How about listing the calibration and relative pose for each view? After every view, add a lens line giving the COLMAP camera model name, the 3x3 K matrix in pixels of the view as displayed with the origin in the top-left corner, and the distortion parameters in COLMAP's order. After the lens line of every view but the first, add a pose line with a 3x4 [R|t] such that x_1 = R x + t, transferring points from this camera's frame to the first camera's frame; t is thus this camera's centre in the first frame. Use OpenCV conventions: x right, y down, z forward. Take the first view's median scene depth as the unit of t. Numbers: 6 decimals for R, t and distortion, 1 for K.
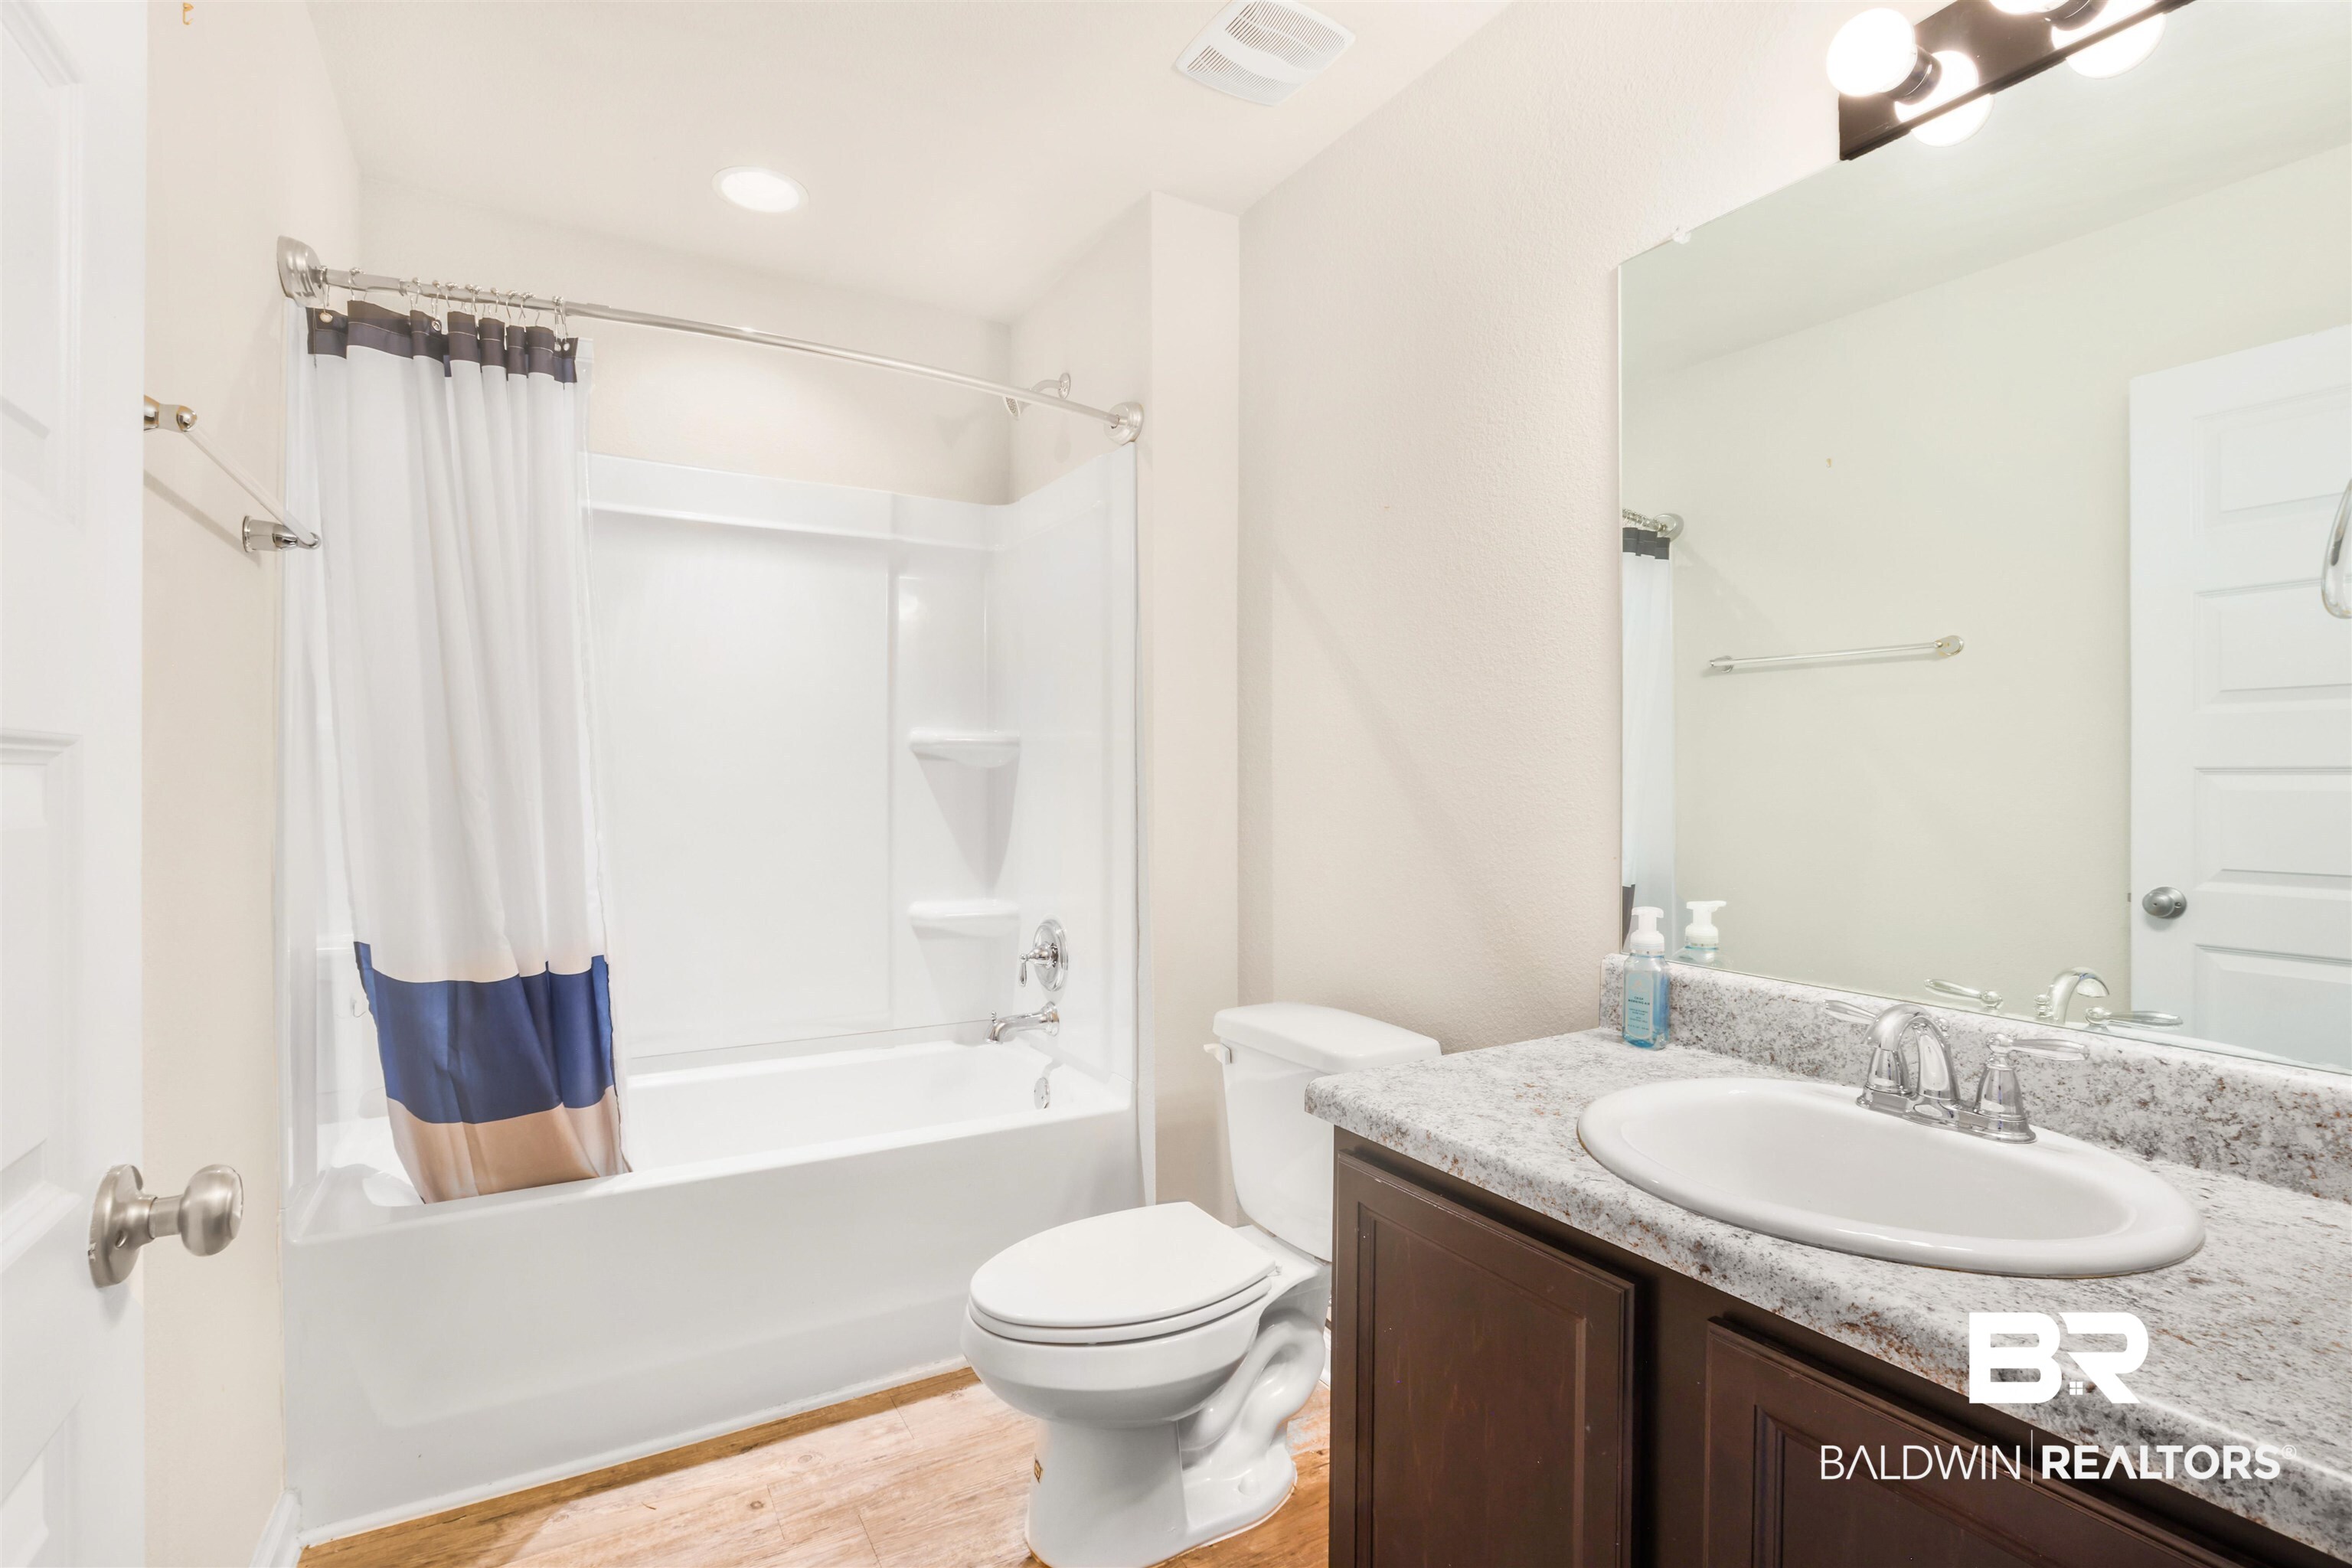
lens RADIAL K [[1098.3, 0, 1175.7], [0, 1098.3, 770.9], [0, 0, 1]] dist [-0.019624, 0.024174]
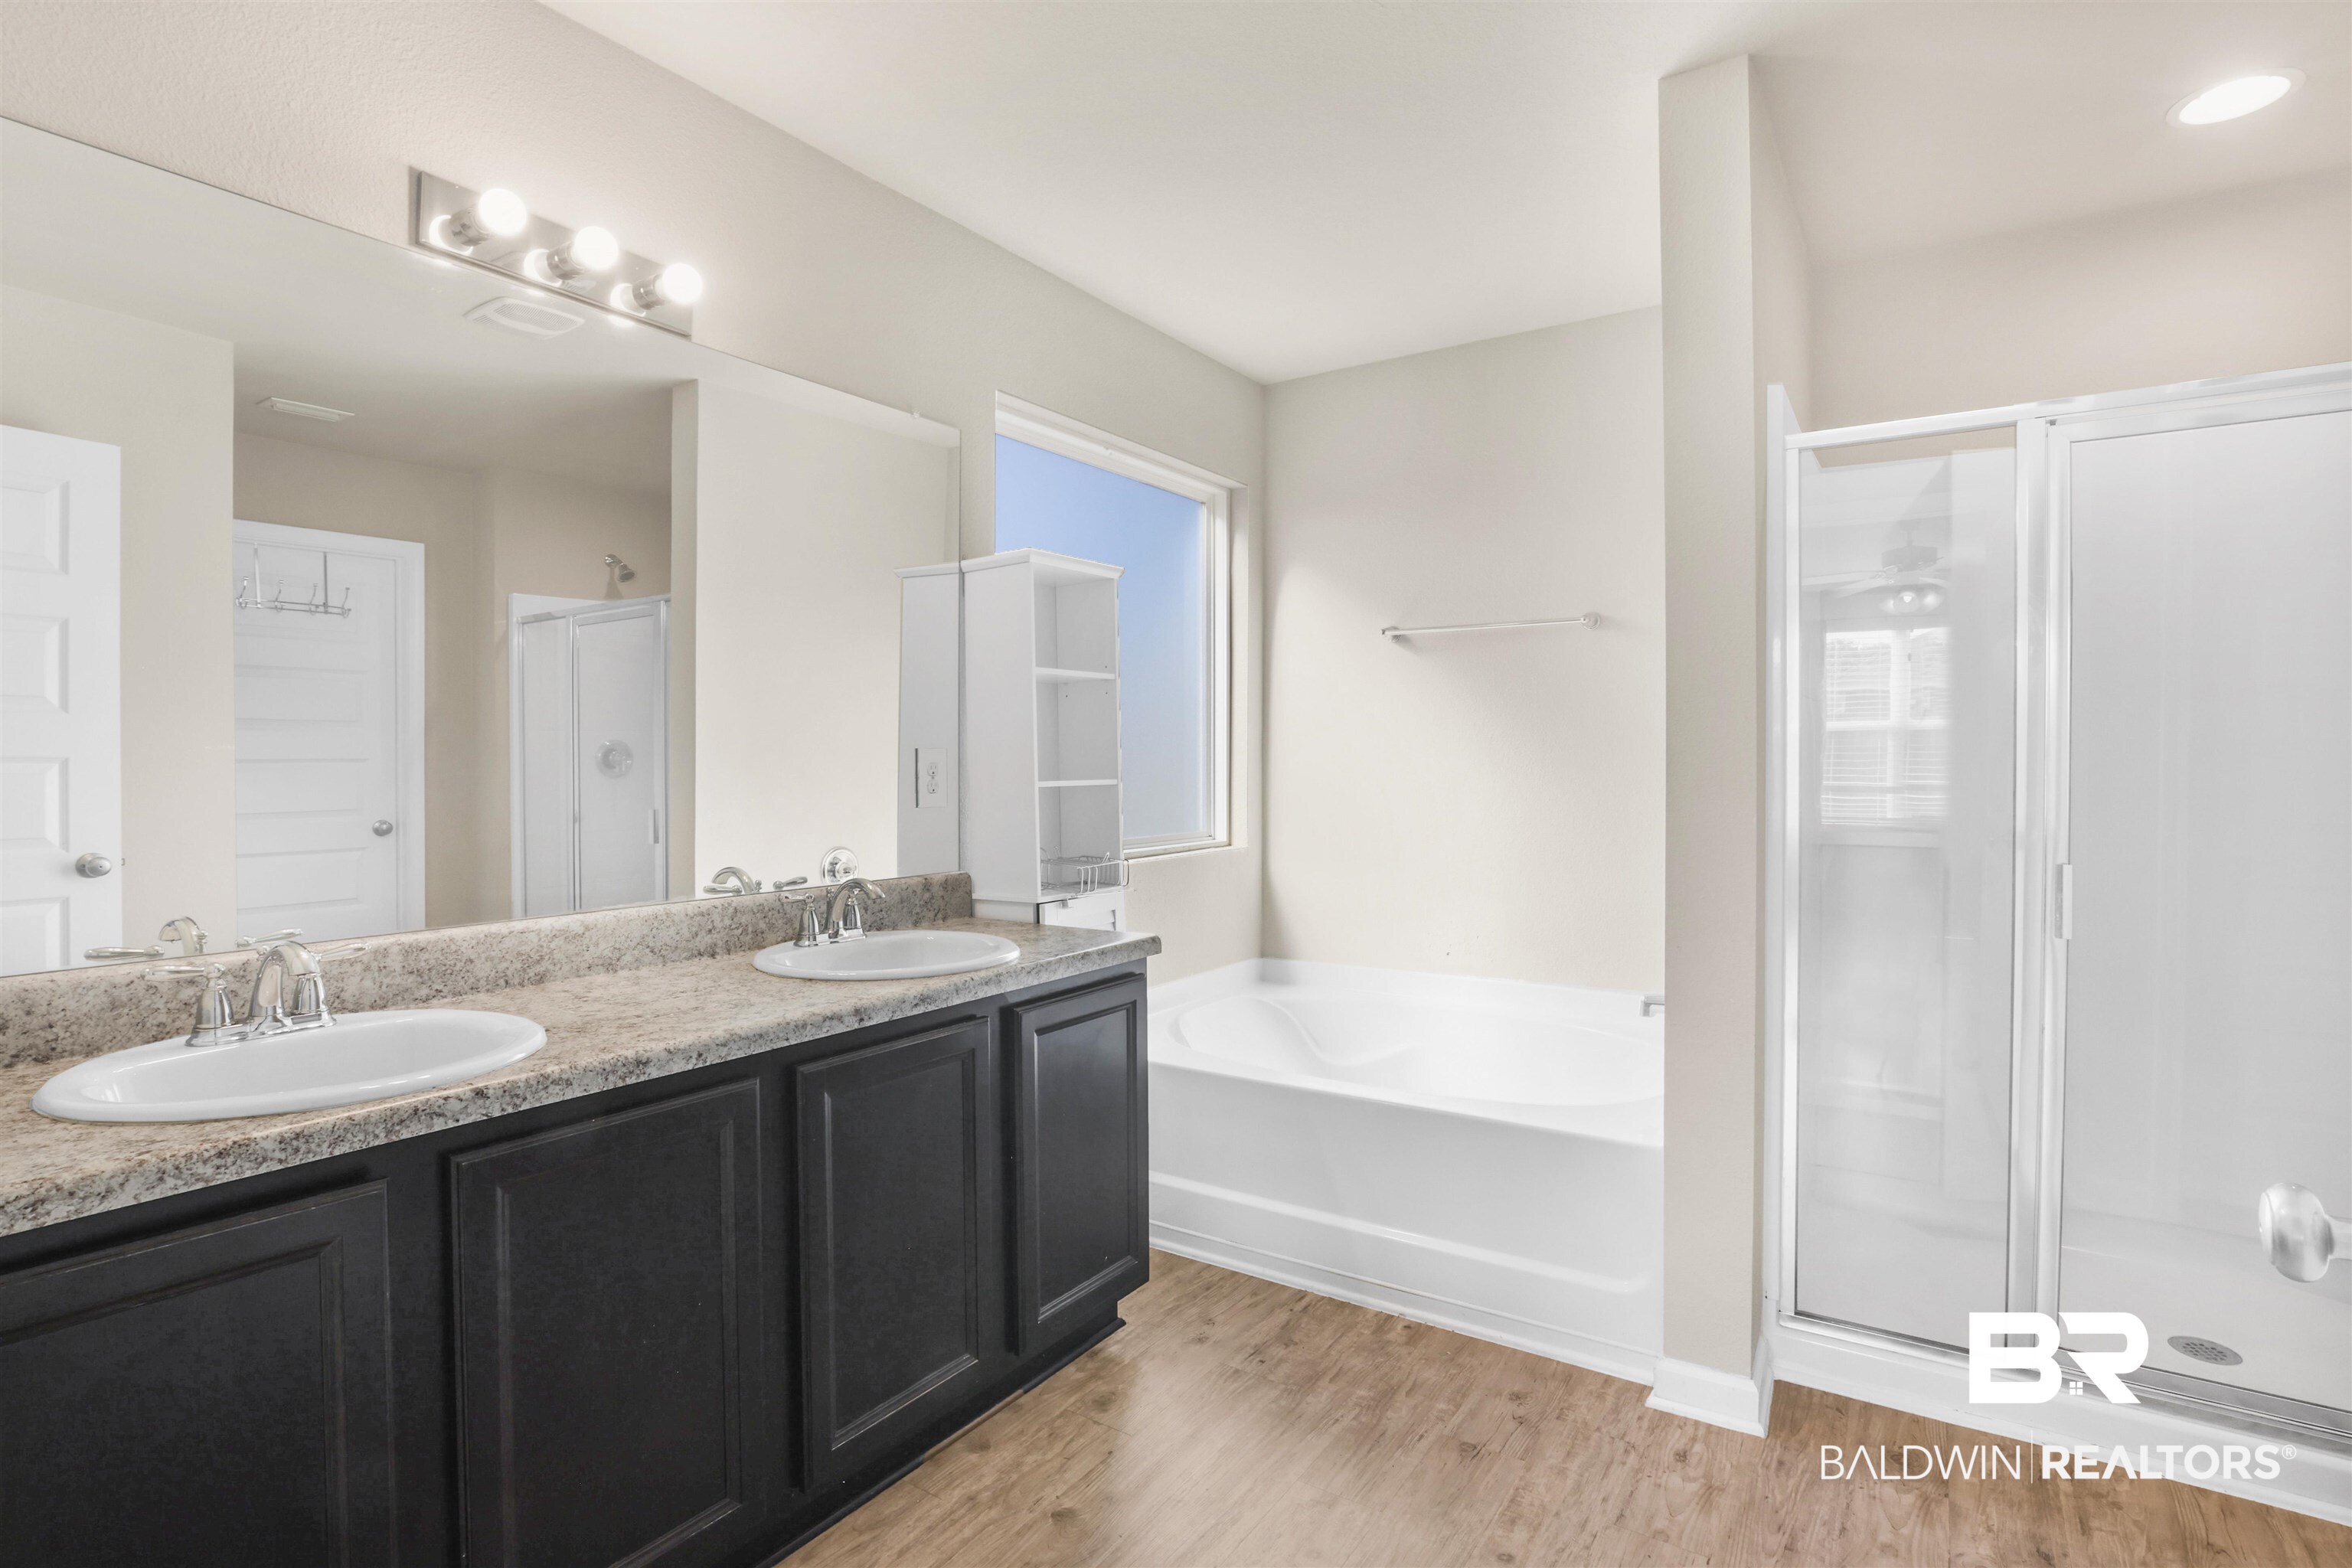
lens RADIAL K [[1098.3, 0, 1175.7], [0, 1098.3, 770.9], [0, 0, 1]] dist [-0.019624, 0.024174]
pose [[-0.407268, -0.009748, 0.913257, -1.094009], [-0.003062, 0.999952, 0.009308, 0.002612], [-0.913304, 0.000994, -0.407278, 0.950162]]
